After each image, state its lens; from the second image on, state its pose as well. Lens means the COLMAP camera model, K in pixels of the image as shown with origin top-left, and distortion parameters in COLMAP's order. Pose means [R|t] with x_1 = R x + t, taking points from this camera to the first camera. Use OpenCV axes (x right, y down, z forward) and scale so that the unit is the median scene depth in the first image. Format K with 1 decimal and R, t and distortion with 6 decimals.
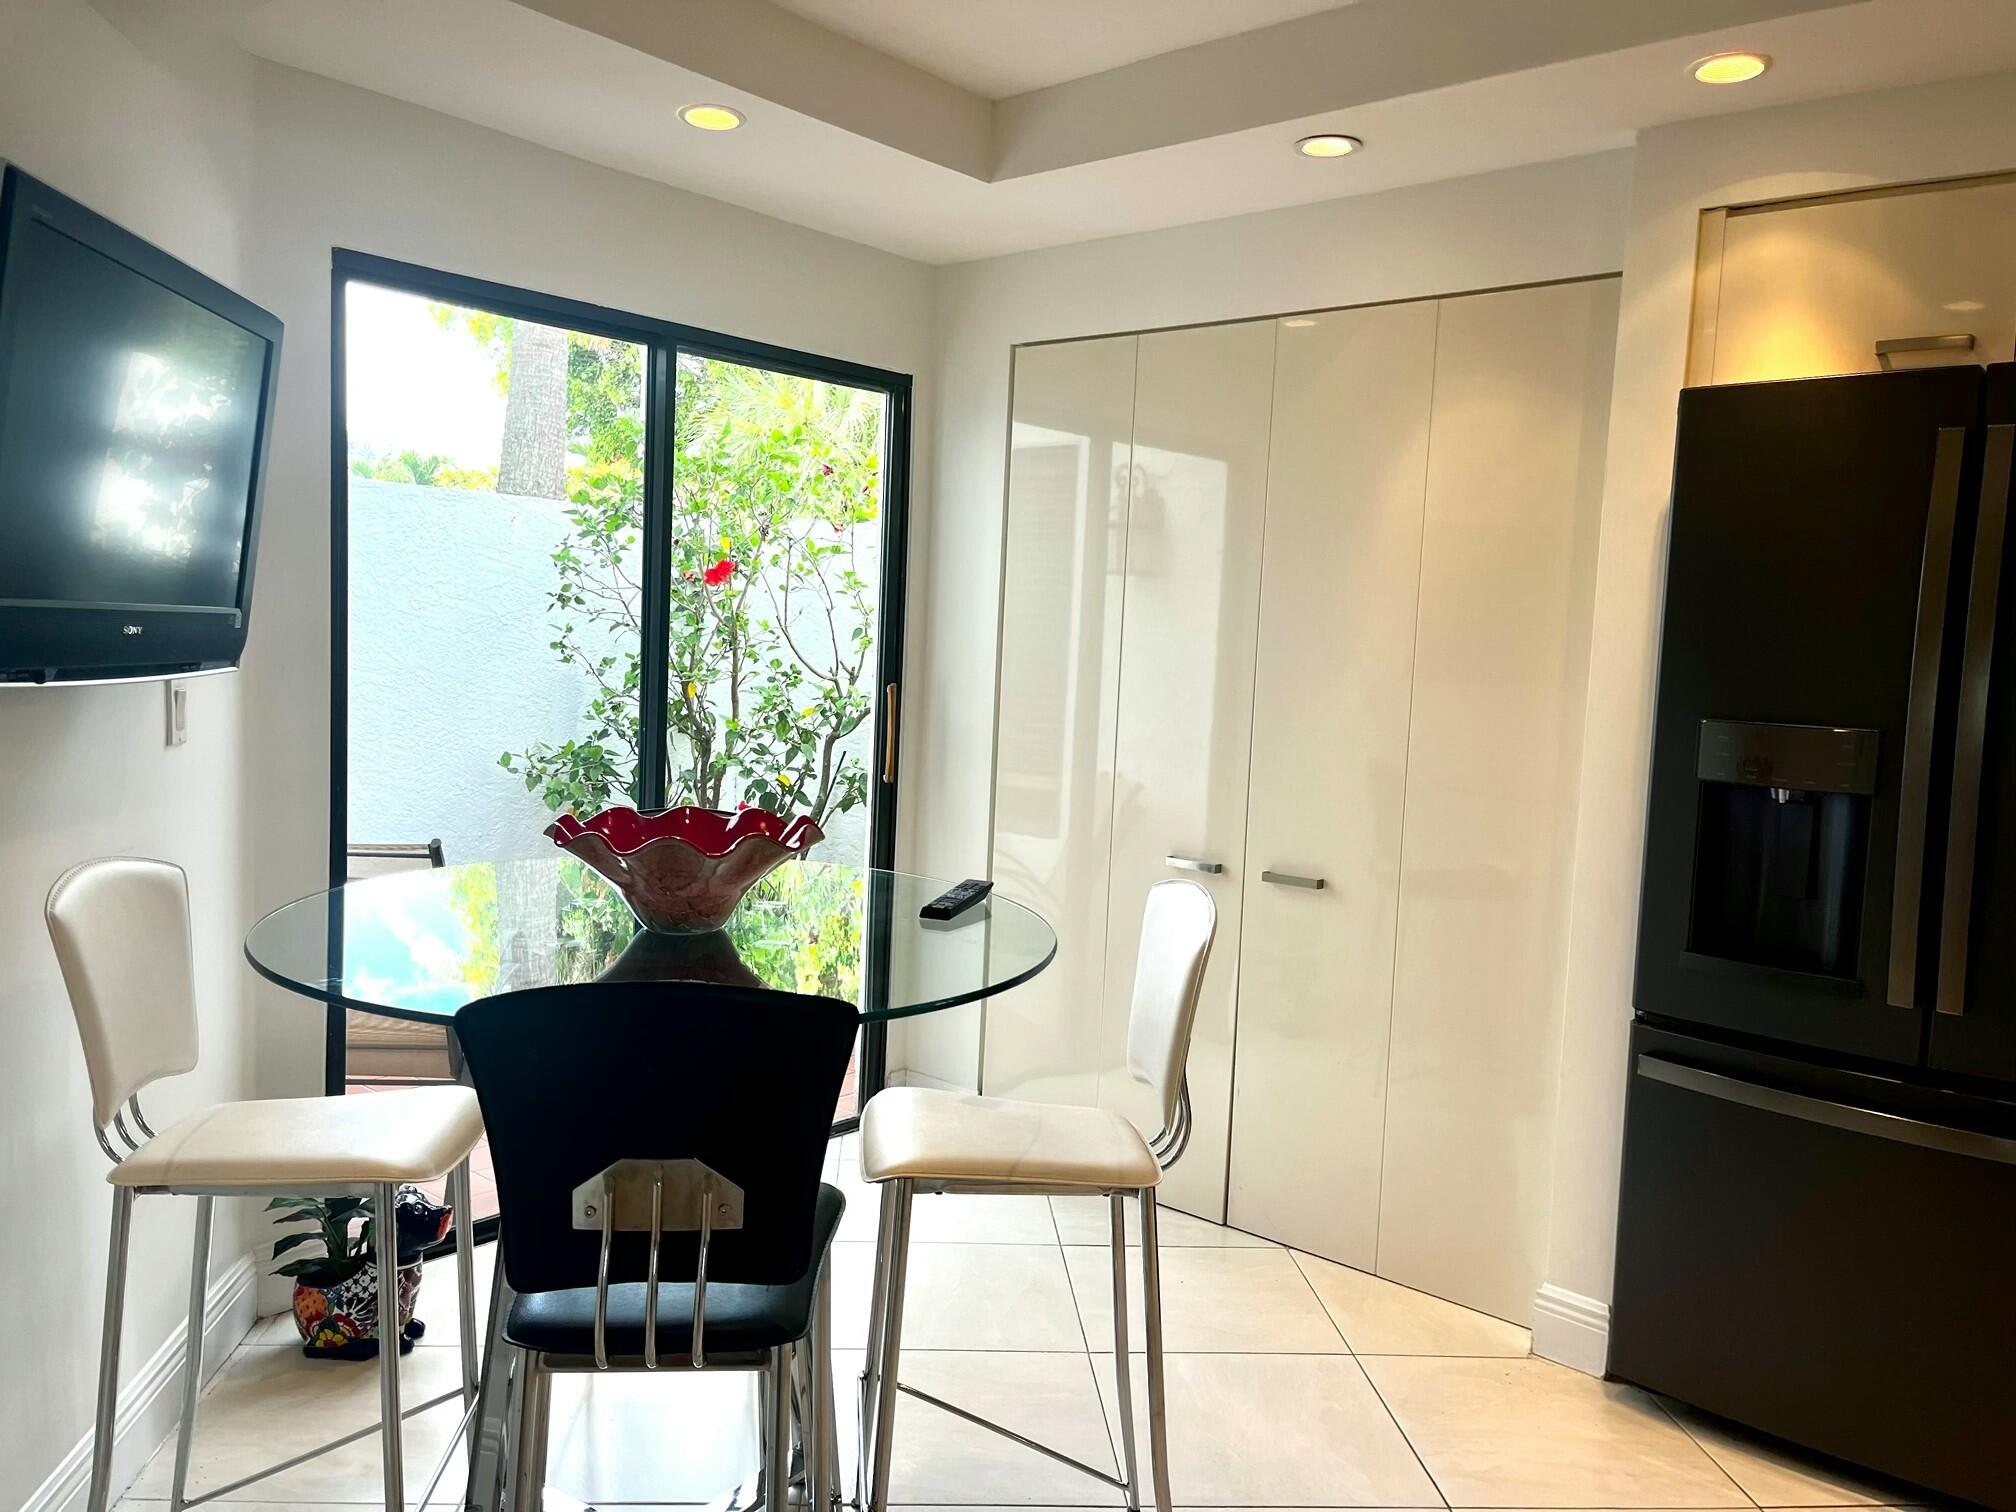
lens RADIAL K [[1533.5, 0, 1007.8], [0, 1533.5, 752.3], [0, 0, 1]] dist [0.033239, -0.011179]
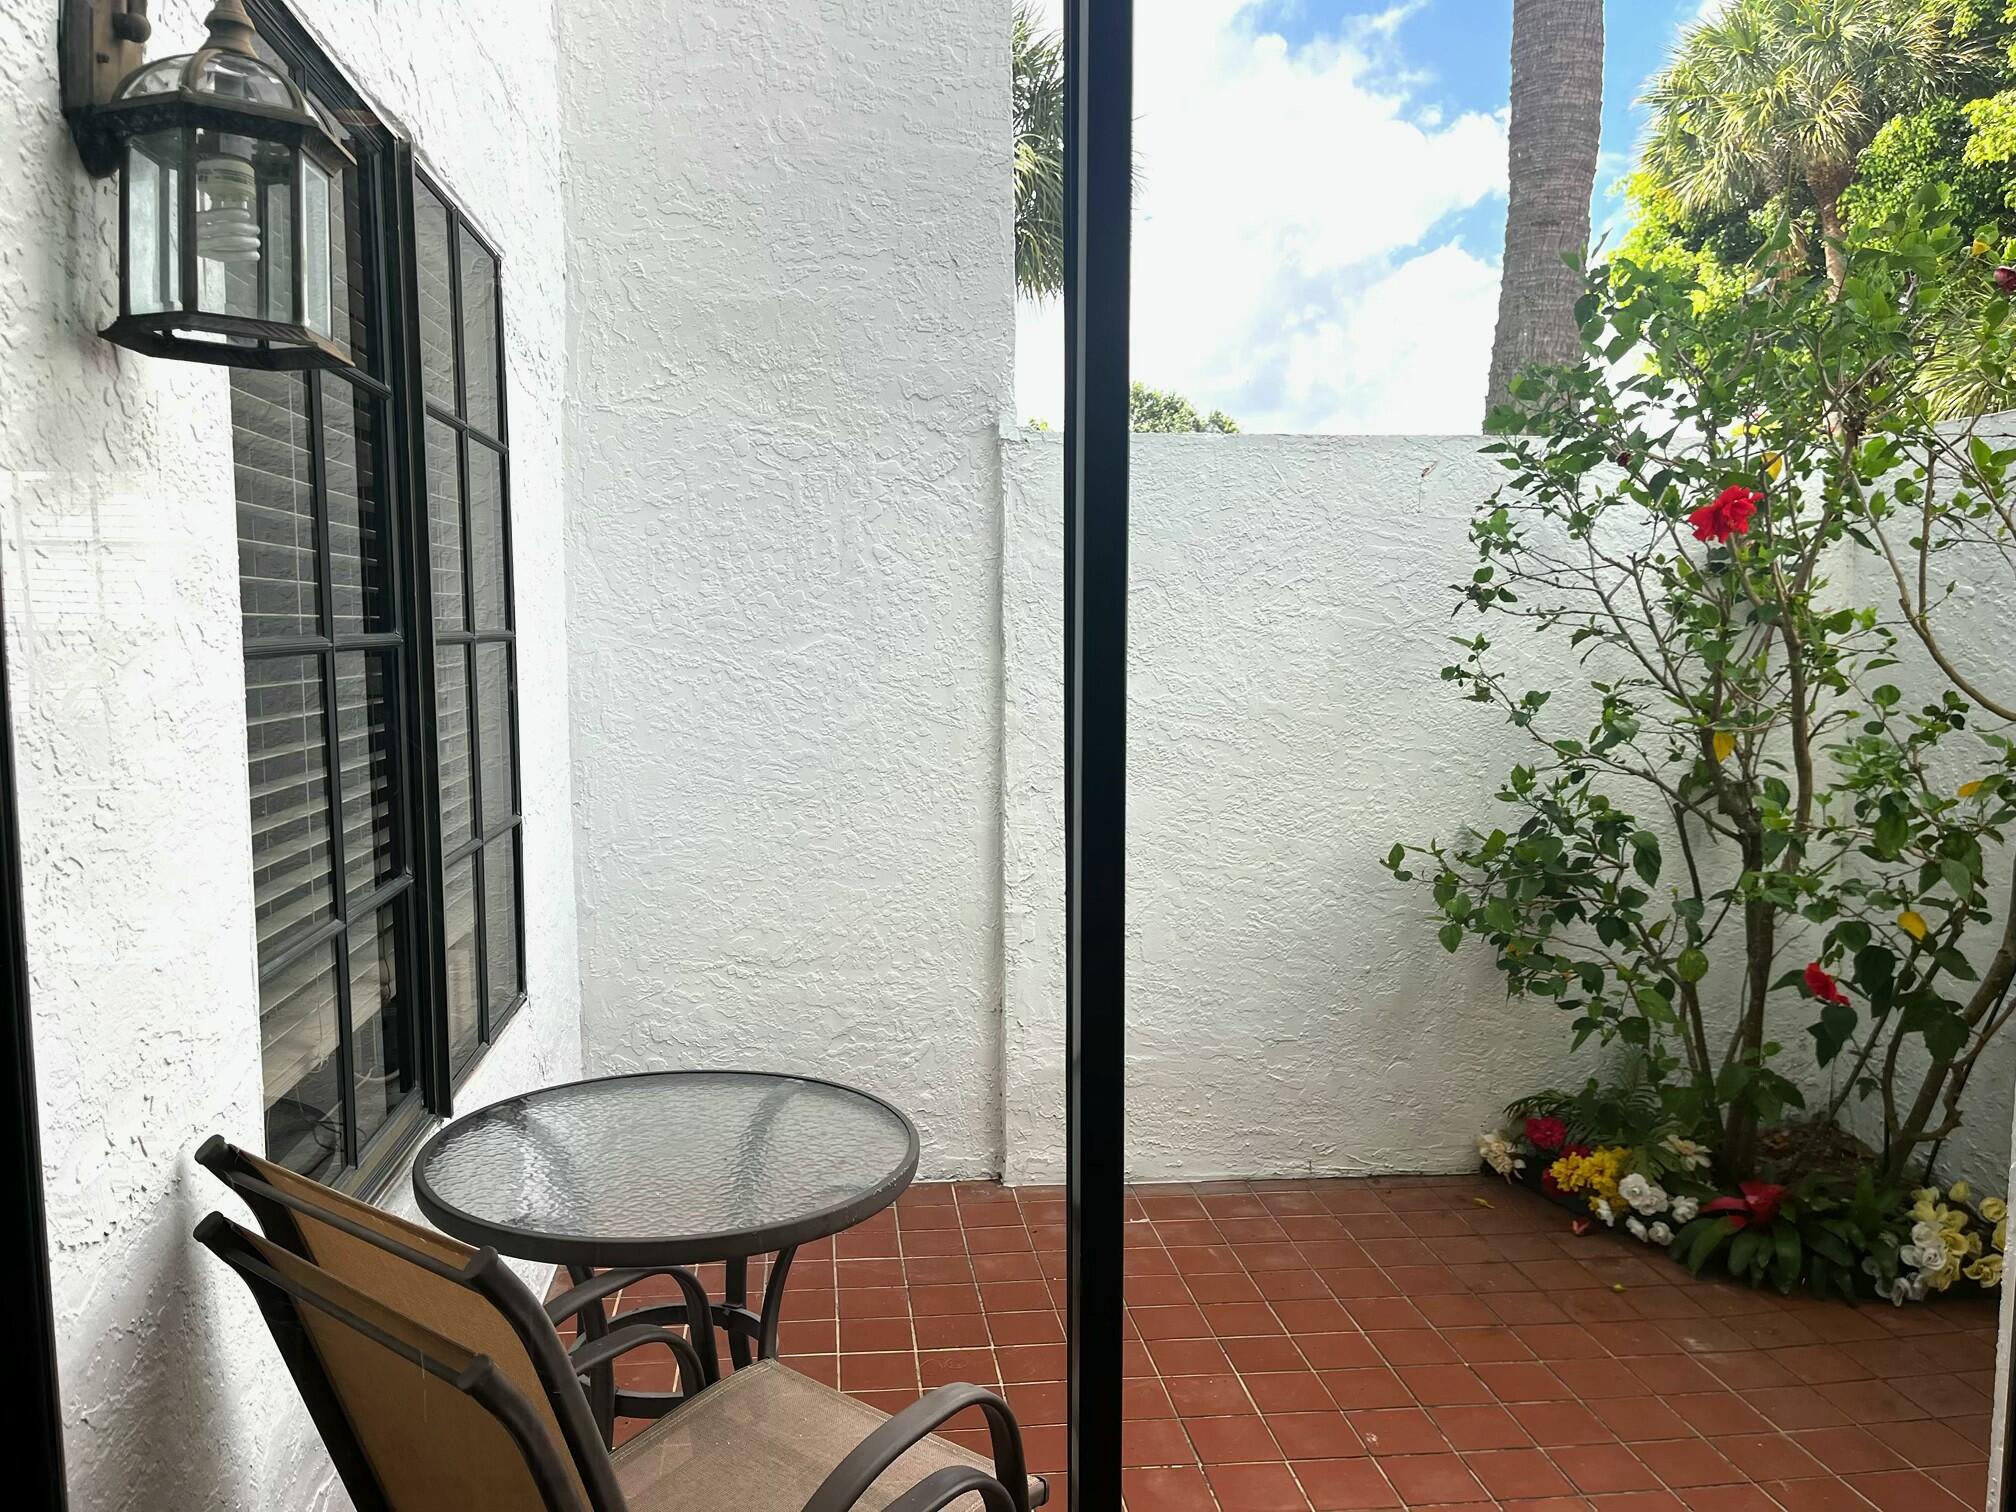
lens RADIAL K [[1533.5, 0, 991.4], [0, 1533.5, 750.5], [0, 0, 1]] dist [0.033239, -0.011179]
pose [[0.728634, 0.006685, -0.684871, -0.018235], [-0.012905, 0.999909, -0.003970, -0.033602], [0.684782, 0.011730, 0.728653, 0.427591]]
